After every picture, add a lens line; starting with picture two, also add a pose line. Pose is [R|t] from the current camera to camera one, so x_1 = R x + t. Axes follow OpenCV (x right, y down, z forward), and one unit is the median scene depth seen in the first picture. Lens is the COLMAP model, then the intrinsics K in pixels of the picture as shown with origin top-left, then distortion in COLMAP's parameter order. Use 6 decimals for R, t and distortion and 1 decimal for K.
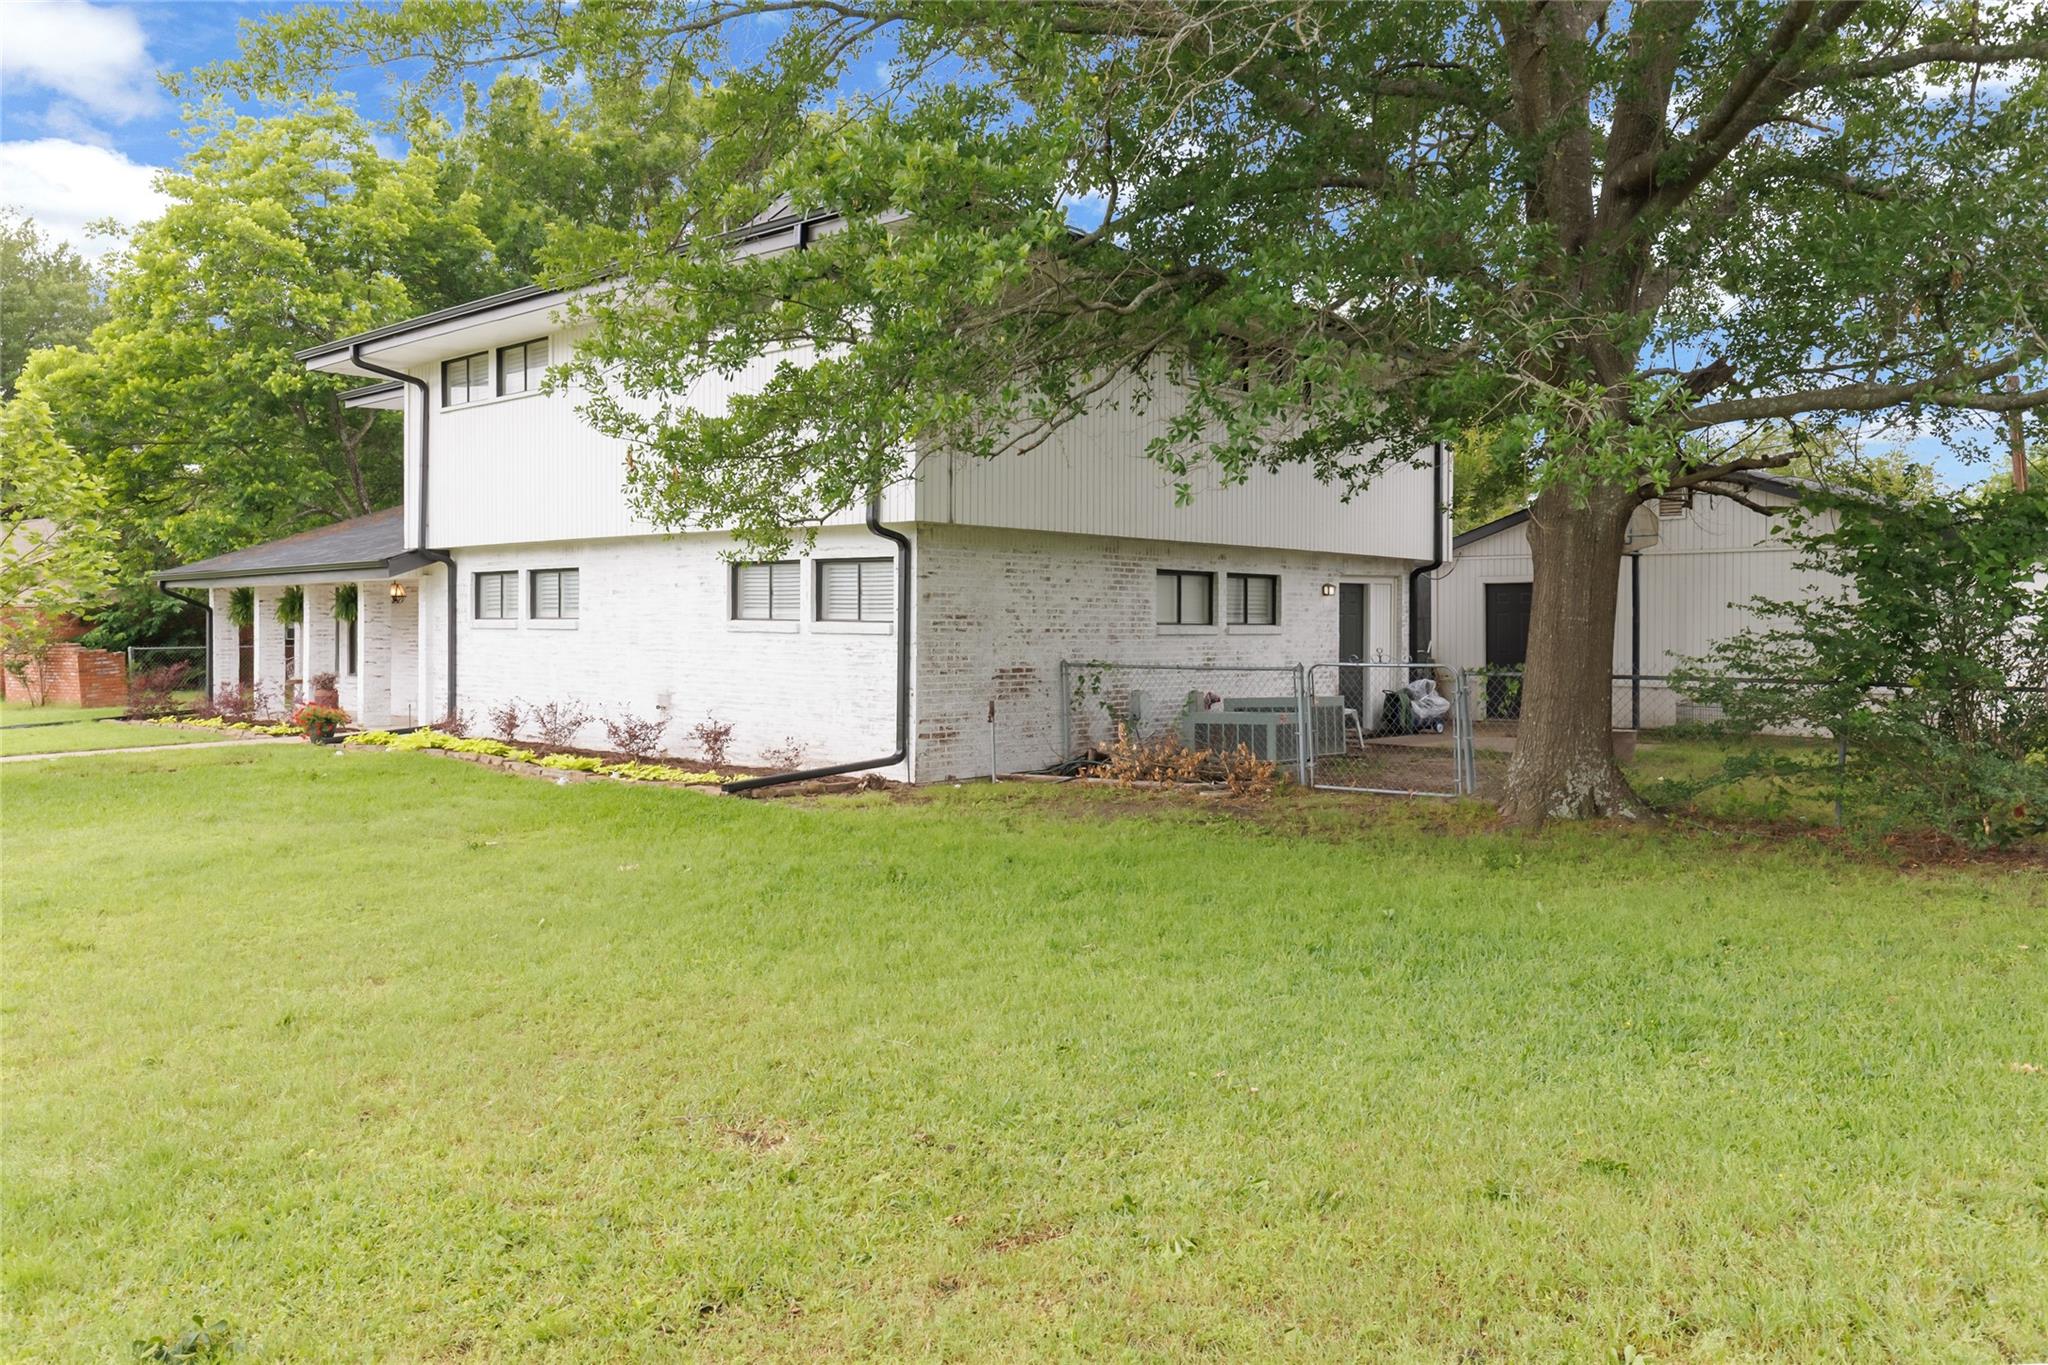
lens RADIAL K [[1447.0, 0, 1025.9], [0, 1447.0, 630.6], [0, 0, 1]] dist [-0.002649, 0.001434]
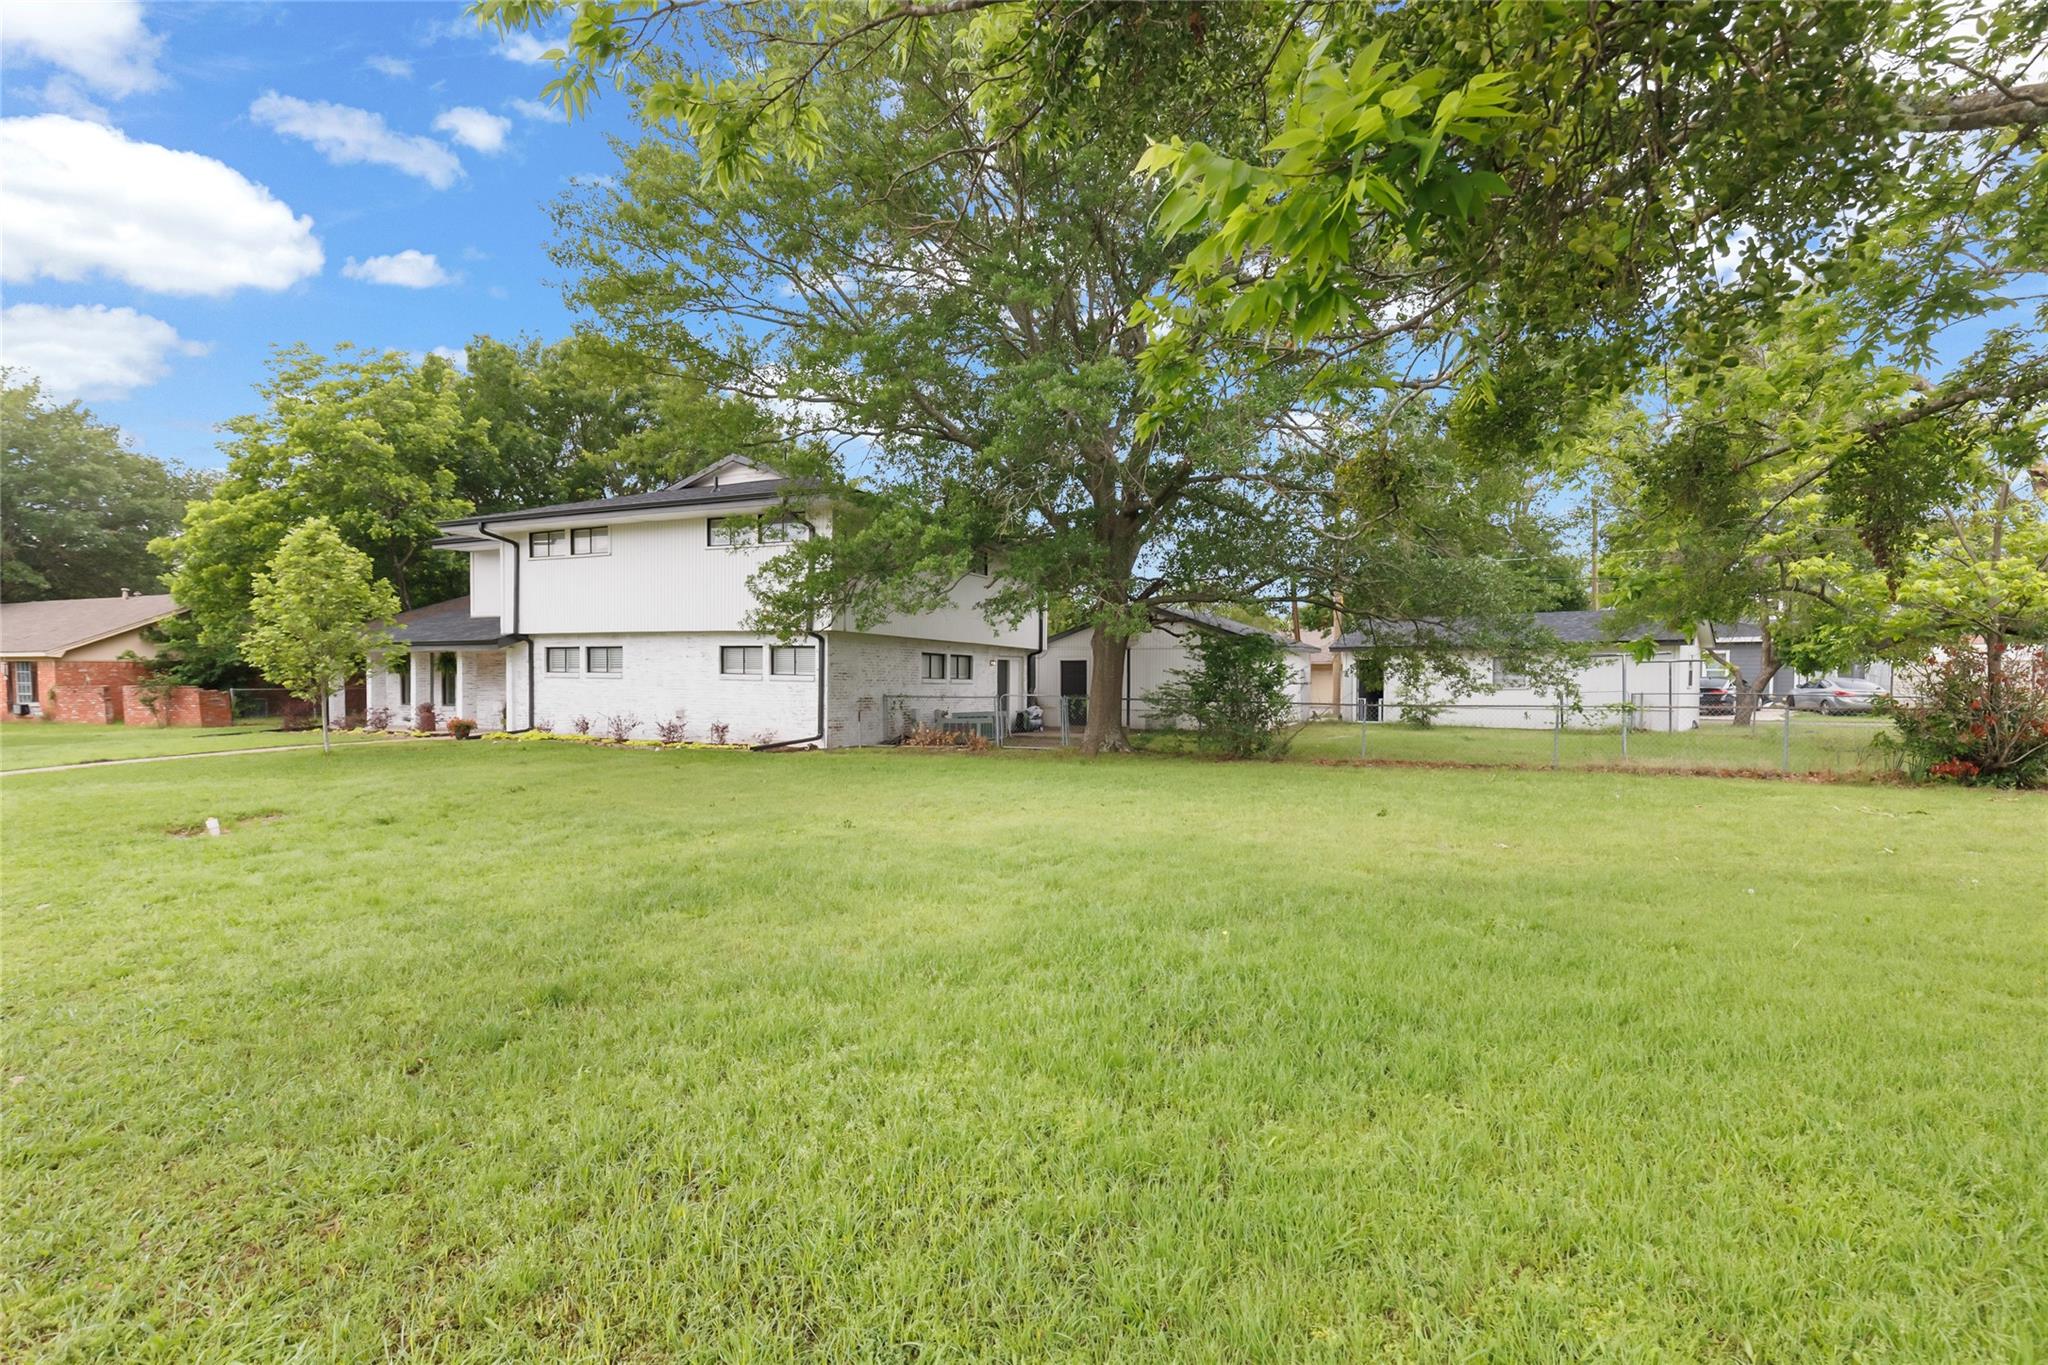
lens RADIAL K [[1004.1, 0, 1024.0], [0, 1004.1, 682.5], [0, 0, 1]] dist [0.001045, 0.000100]
pose [[0.955401, 0.007333, 0.295221, -0.196418], [-0.005834, 0.999965, -0.005959, 0.009657], [-0.295254, 0.003971, 0.955410, -0.447673]]
